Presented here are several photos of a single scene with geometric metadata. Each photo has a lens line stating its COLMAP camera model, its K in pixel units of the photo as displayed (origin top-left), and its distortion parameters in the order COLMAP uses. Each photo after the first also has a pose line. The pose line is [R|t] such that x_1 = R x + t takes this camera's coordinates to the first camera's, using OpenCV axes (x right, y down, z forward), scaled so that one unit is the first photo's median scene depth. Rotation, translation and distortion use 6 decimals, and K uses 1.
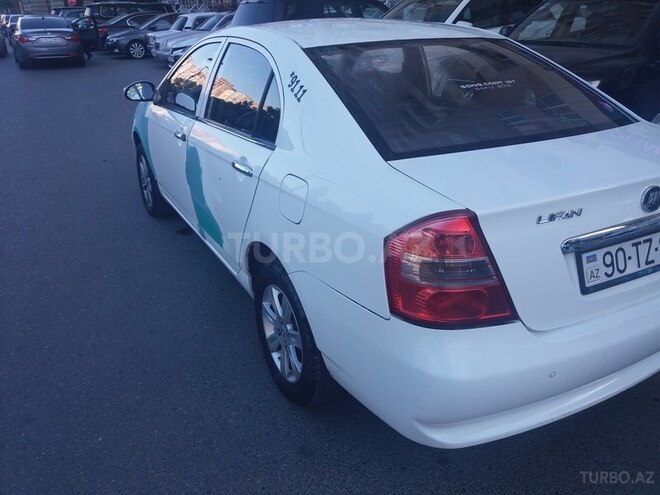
lens RADIAL K [[548.7, 0, 330.6], [0, 548.7, 244.9], [0, 0, 1]] dist [0.013647, -0.003497]
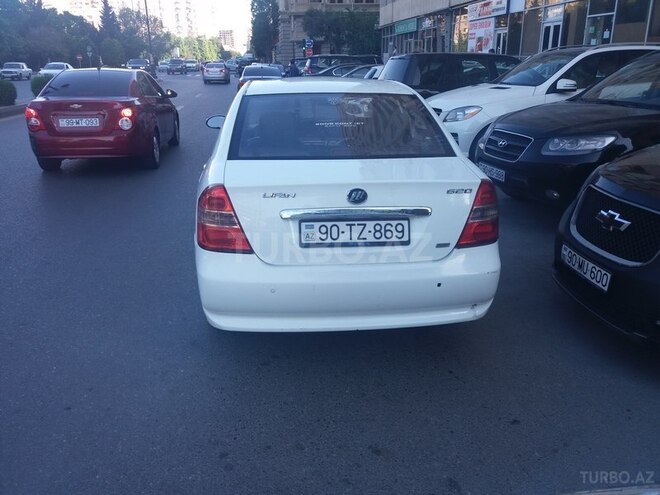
lens RADIAL K [[548.7, 0, 329.1], [0, 548.7, 248.7], [0, 0, 1]] dist [0.013647, -0.003497]
pose [[0.926352, 0.138533, -0.350257, 1.086216], [-0.164474, 0.985342, -0.045277, 0.151127], [0.338851, 0.099550, 0.935559, -0.495057]]
